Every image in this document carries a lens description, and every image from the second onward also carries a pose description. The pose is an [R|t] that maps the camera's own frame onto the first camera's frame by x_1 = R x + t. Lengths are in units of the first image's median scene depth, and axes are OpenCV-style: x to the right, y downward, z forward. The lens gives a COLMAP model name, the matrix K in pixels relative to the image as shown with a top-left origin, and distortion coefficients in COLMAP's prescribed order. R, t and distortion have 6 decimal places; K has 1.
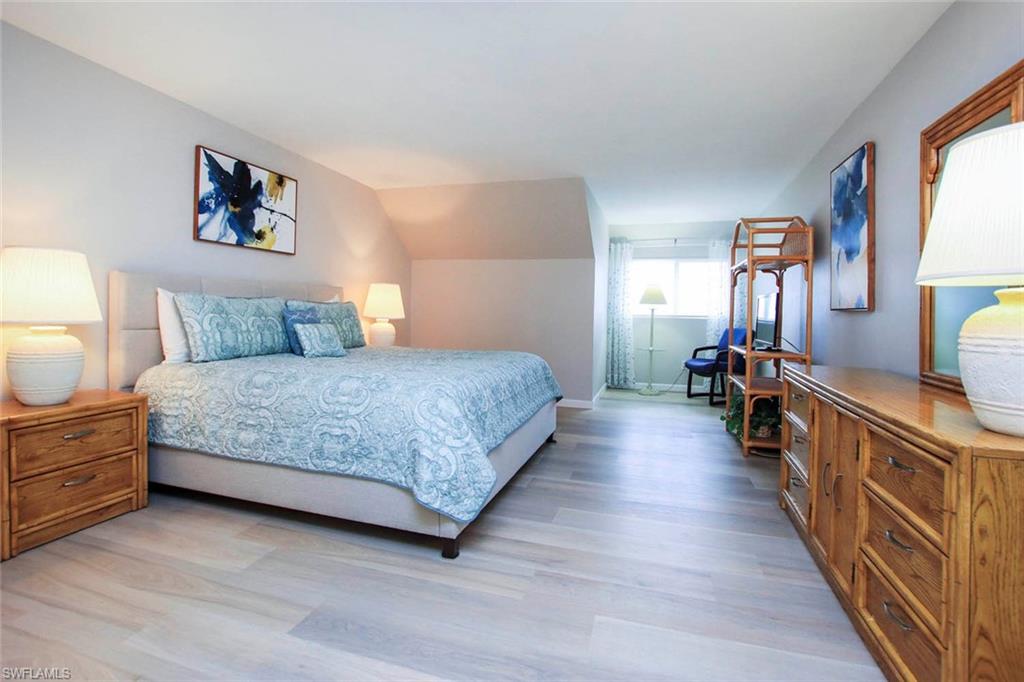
lens RADIAL K [[488.0, 0, 511.2], [0, 488.0, 313.2], [0, 0, 1]] dist [-0.000381, -0.000081]
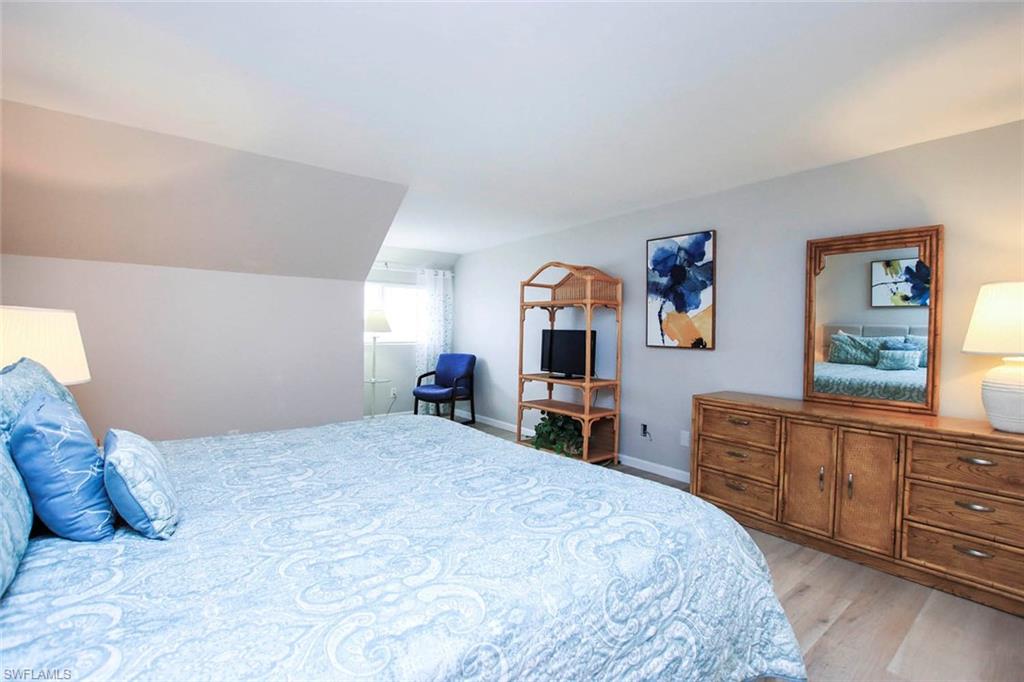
lens RADIAL K [[454.5, 0, 512.0], [0, 454.5, 341.0], [0, 0, 1]] dist [-0.020967, -0.000093]
pose [[0.561453, -0.031402, 0.826913, -0.499280], [-0.000310, 0.999272, 0.038158, -0.060315], [-0.827509, -0.021681, 0.561034, 0.550645]]
